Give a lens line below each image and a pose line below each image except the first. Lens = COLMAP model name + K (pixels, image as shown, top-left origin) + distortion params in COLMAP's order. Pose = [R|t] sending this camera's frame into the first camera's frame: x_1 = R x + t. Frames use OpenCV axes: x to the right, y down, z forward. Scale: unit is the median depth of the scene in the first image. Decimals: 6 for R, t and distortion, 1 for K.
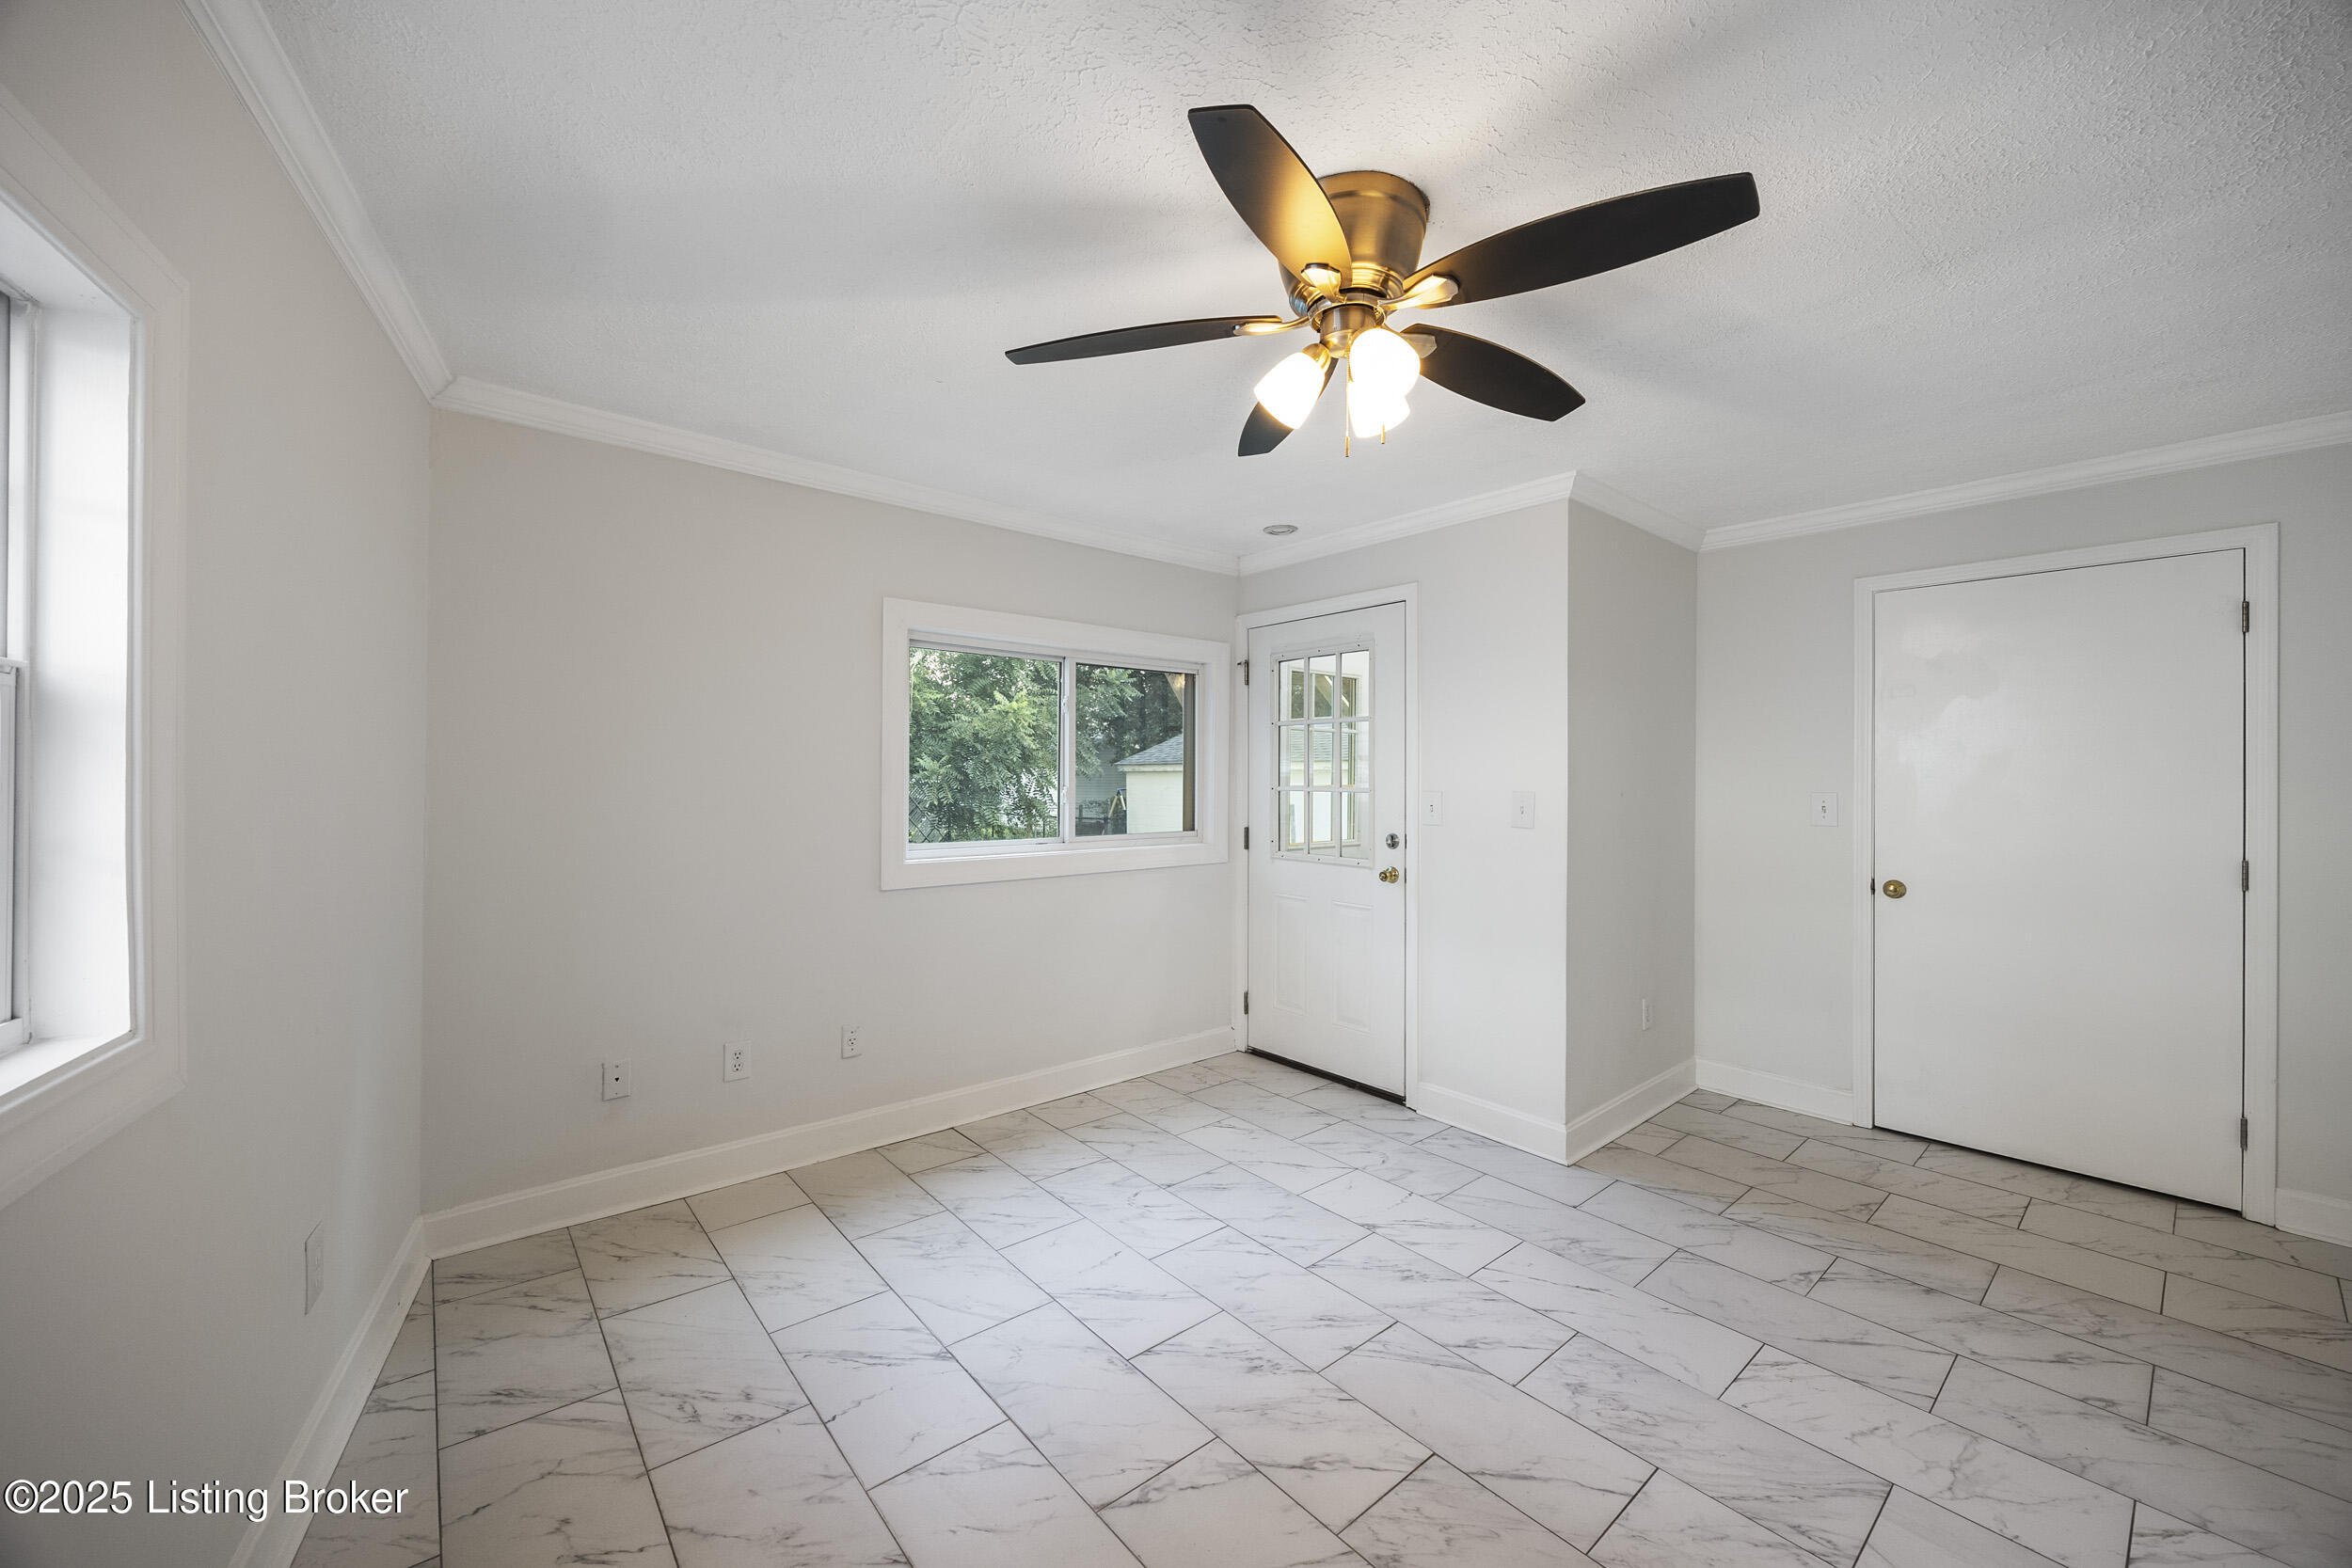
lens RADIAL K [[897.9, 0, 1184.2], [0, 897.9, 794.2], [0, 0, 1]] dist [0.000624, 0.000086]
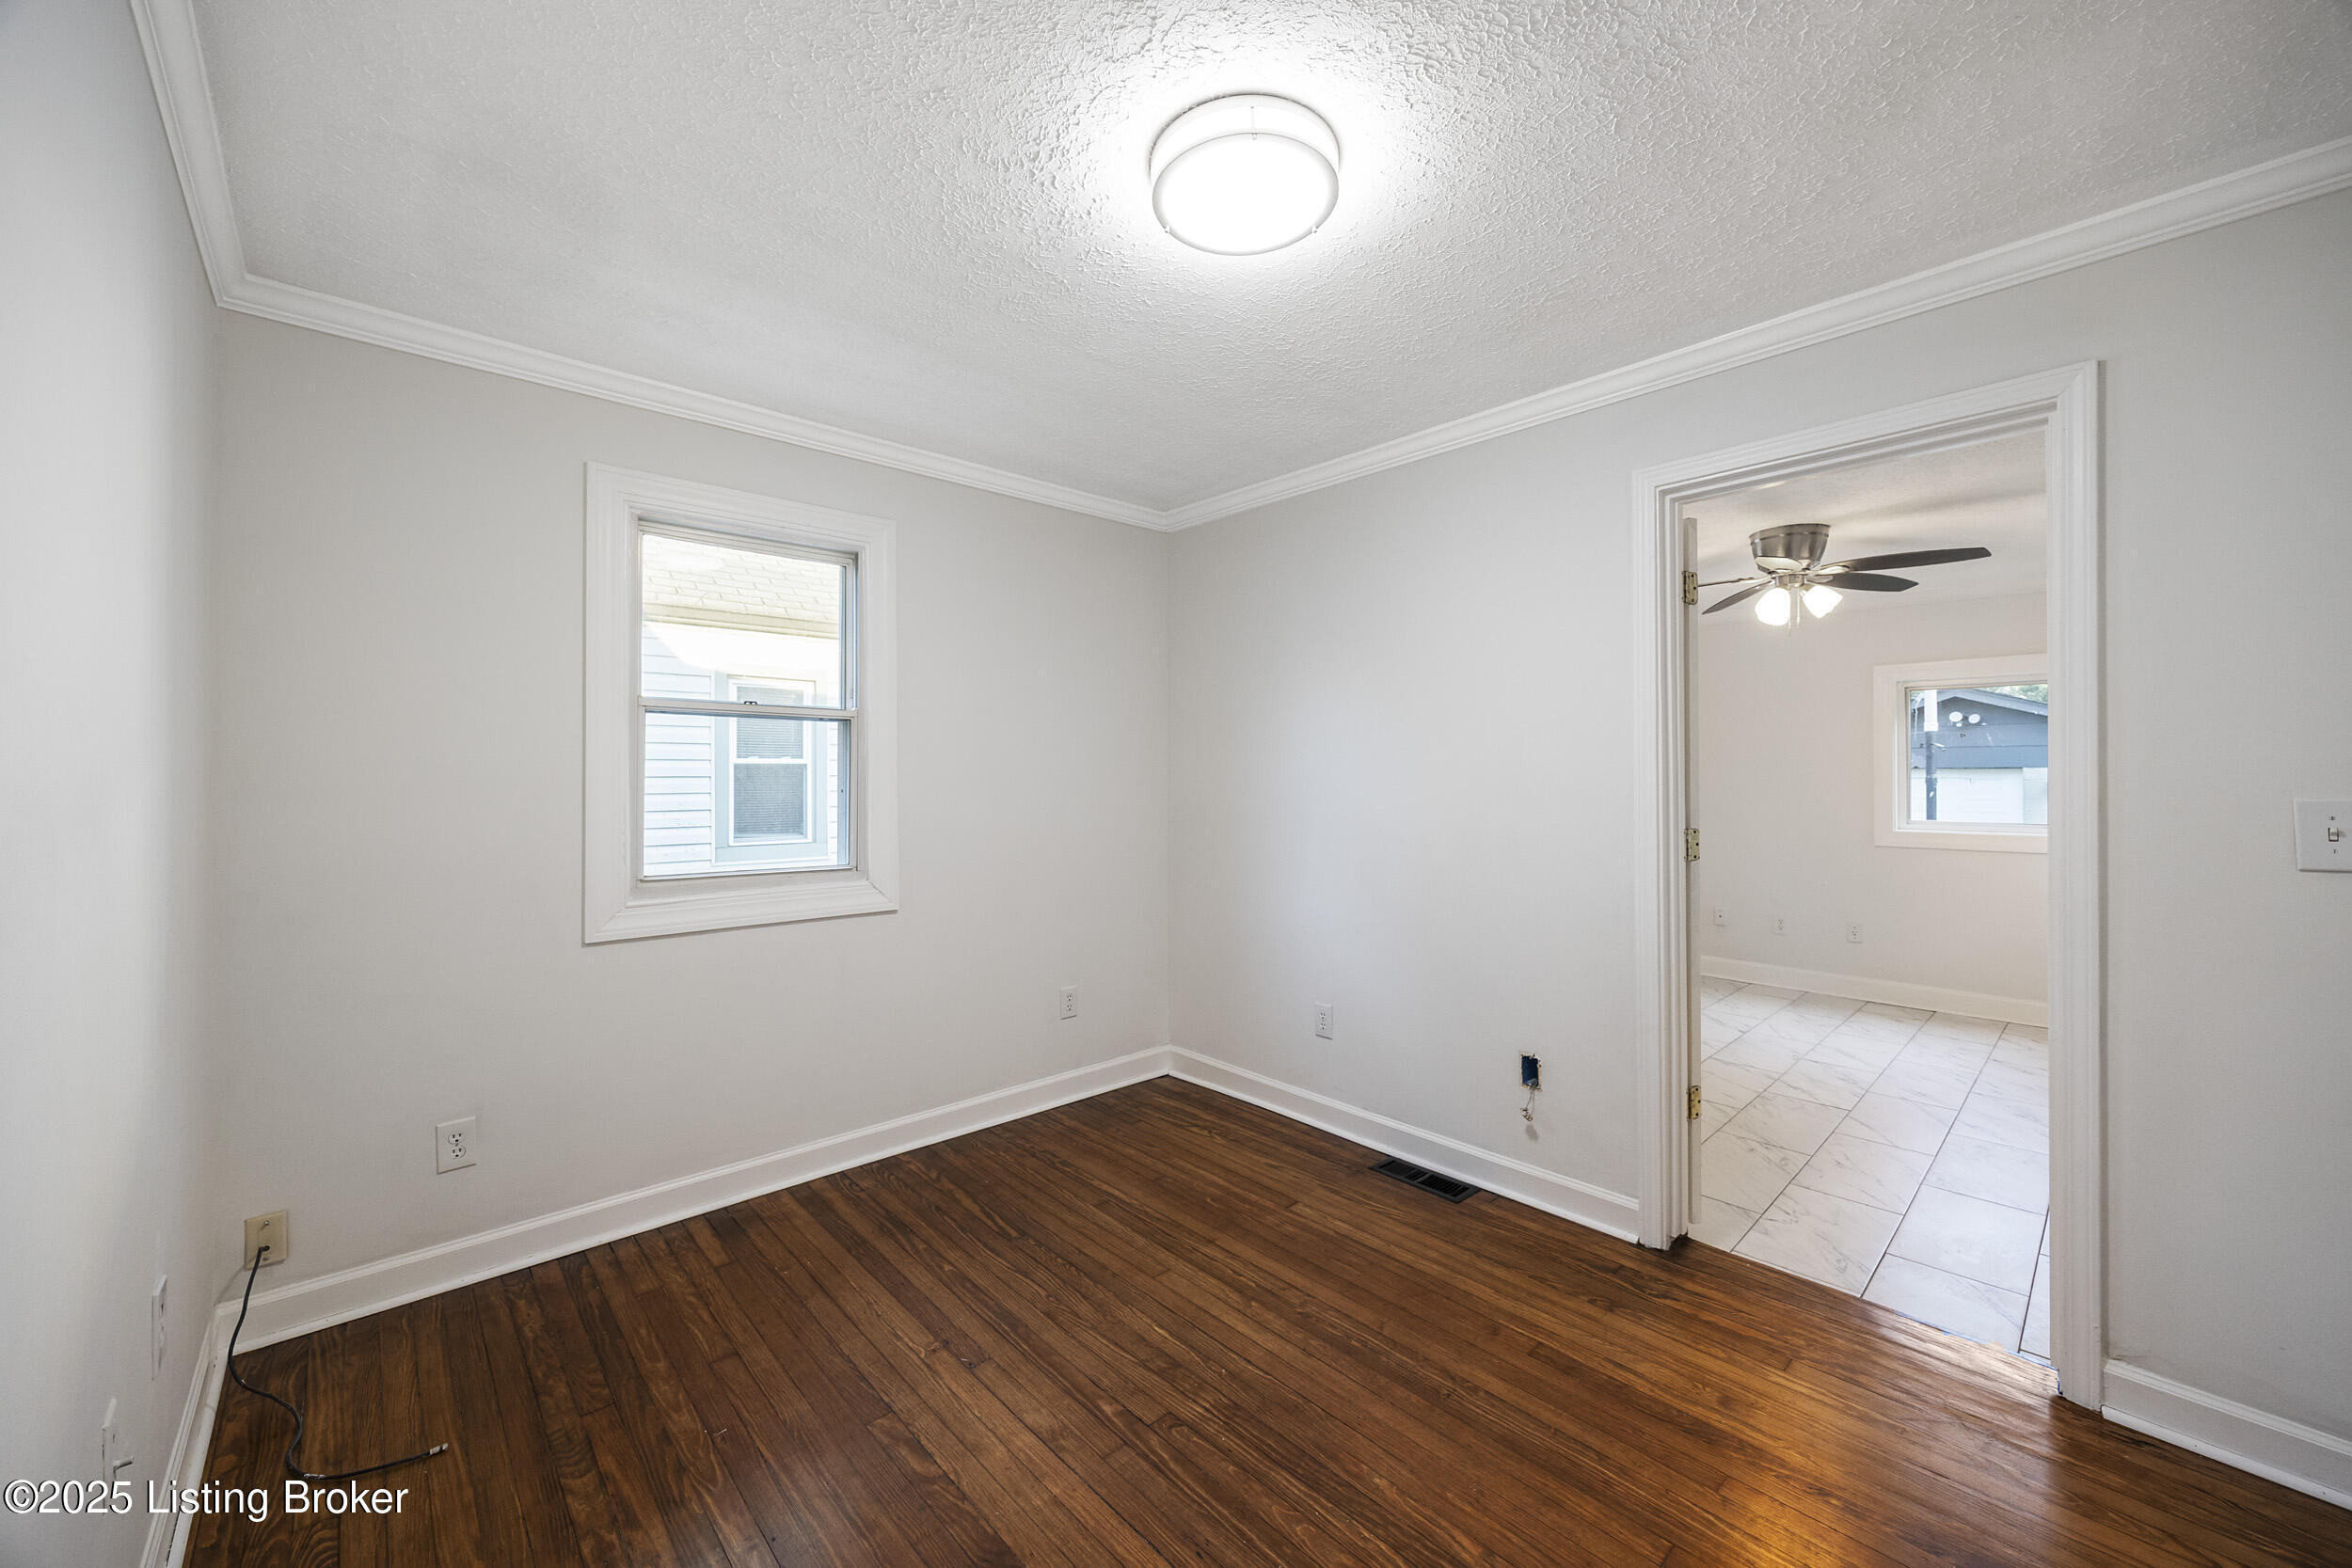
lens RADIAL K [[897.9, 0, 1184.2], [0, 897.9, 794.2], [0, 0, 1]] dist [0.000624, 0.000086]
pose [[0.043190, 0.015992, -0.998939, 1.506009], [-0.009816, 0.999830, 0.015582, -0.004076], [0.999019, 0.009132, 0.043340, -0.410987]]
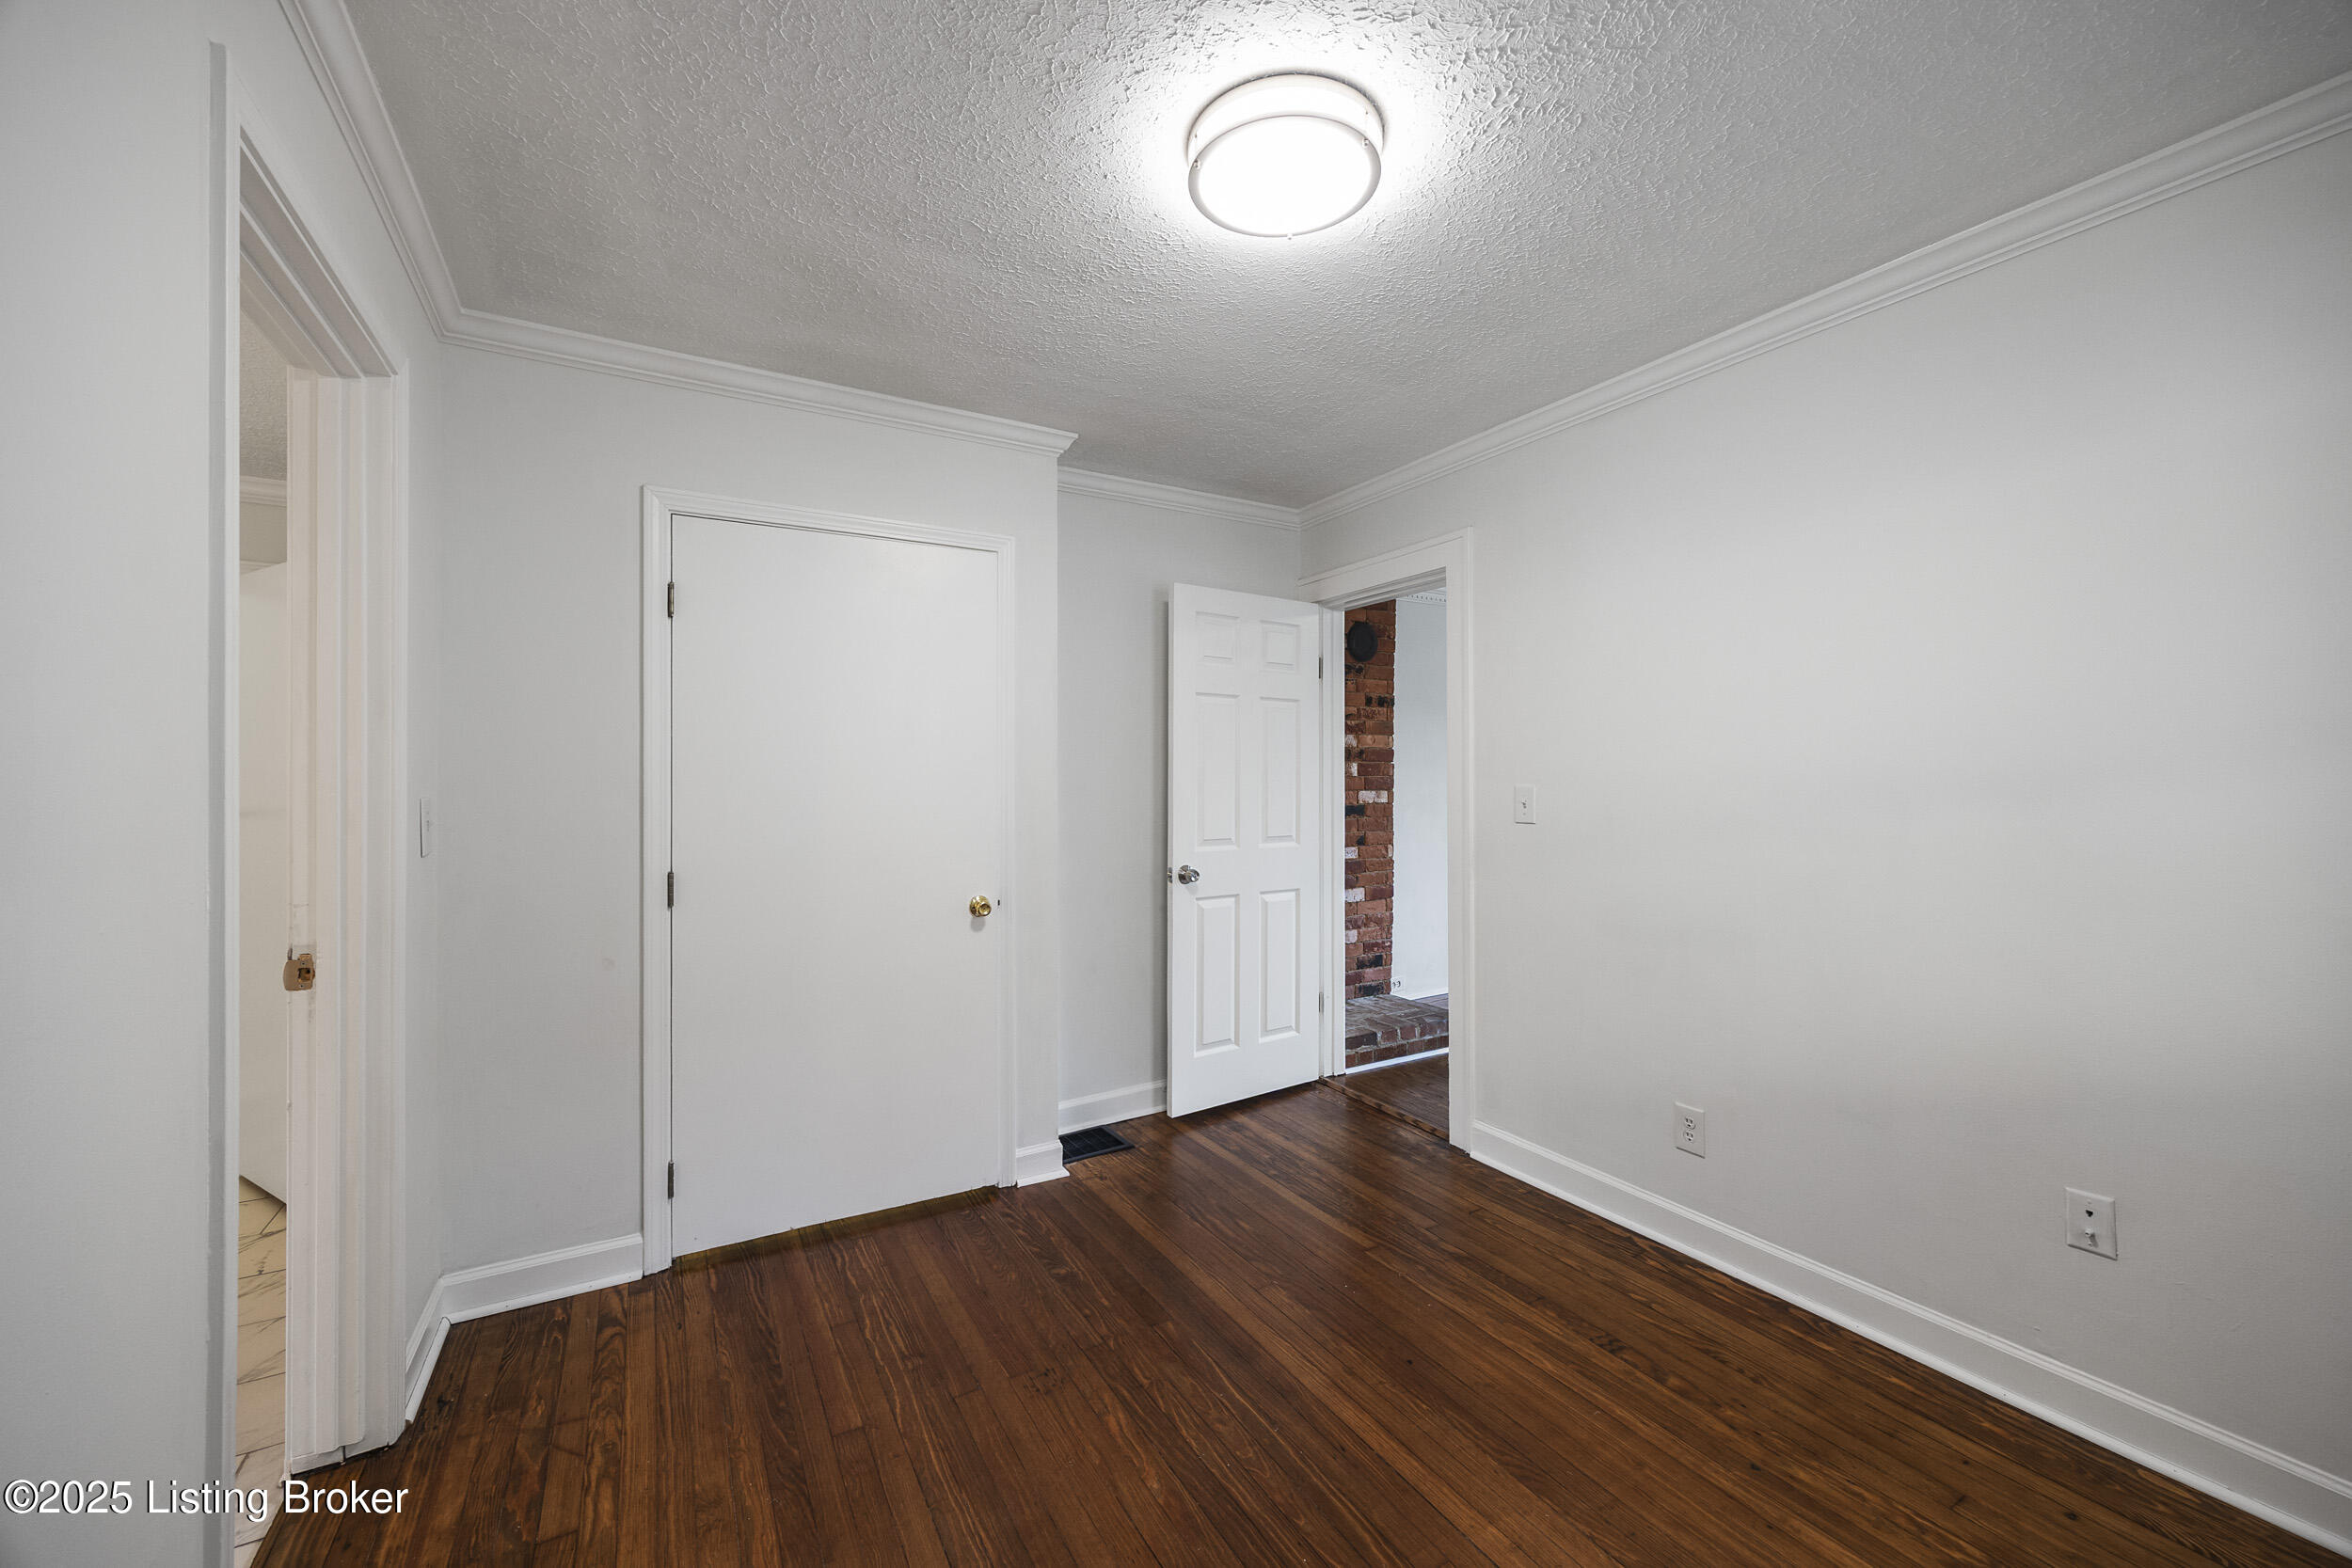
lens RADIAL K [[897.9, 0, 1184.2], [0, 897.9, 794.2], [0, 0, 1]] dist [0.000624, 0.000086]
pose [[0.170761, -0.007387, 0.985285, 0.255971], [0.022018, 0.999751, 0.003679, 0.004433], [-0.985066, 0.021066, 0.170881, -0.379456]]
